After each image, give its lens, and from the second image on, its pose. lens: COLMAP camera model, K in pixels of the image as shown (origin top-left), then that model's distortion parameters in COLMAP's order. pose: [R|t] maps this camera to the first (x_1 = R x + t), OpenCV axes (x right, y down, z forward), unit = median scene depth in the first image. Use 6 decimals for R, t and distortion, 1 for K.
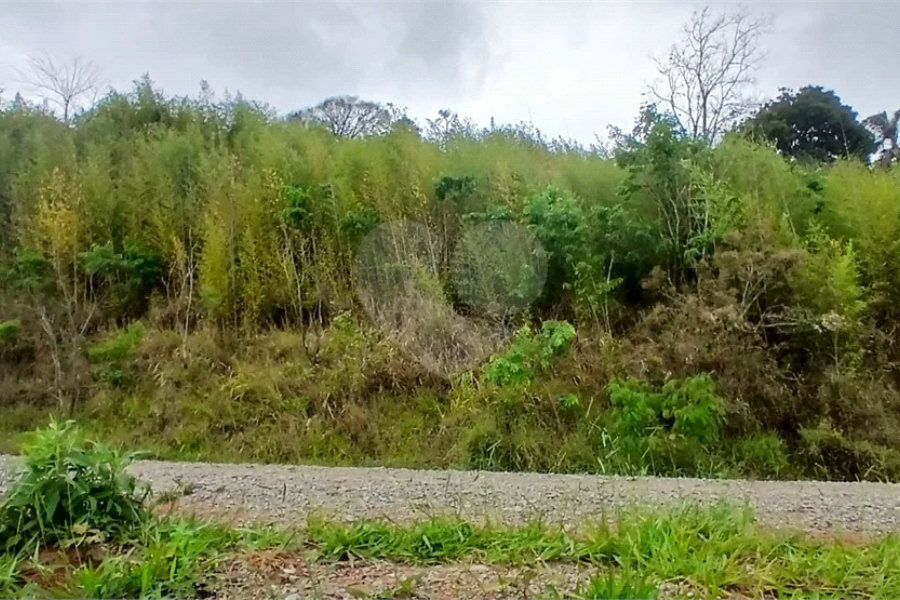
lens RADIAL K [[657.3, 0, 453.0], [0, 657.3, 317.1], [0, 0, 1]] dist [-0.025035, 0.001941]
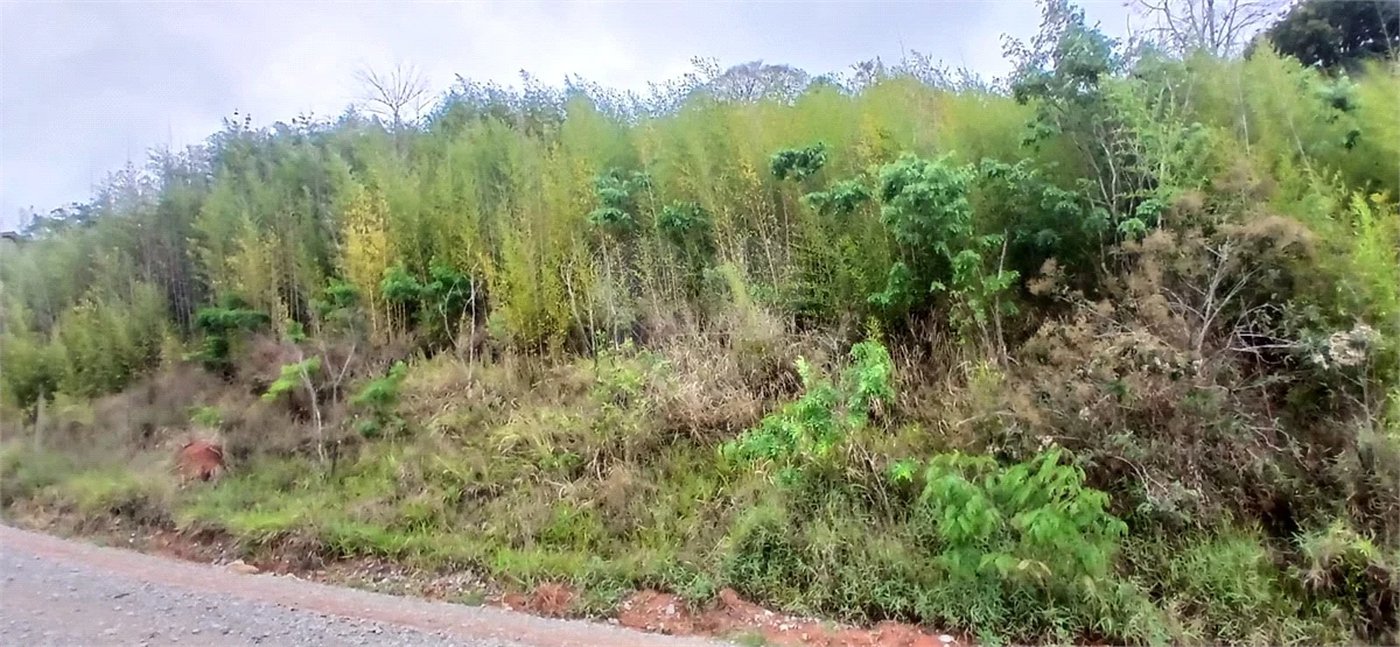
lens RADIAL K [[713.7, 0, 700.9], [0, 713.7, 339.4], [0, 0, 1]] dist [0.005222, -0.046500]
pose [[0.958130, -0.039797, -0.283554, 0.145512], [0.053486, 0.997739, 0.040696, -0.035715], [0.281293, -0.054158, 0.958092, 0.190529]]
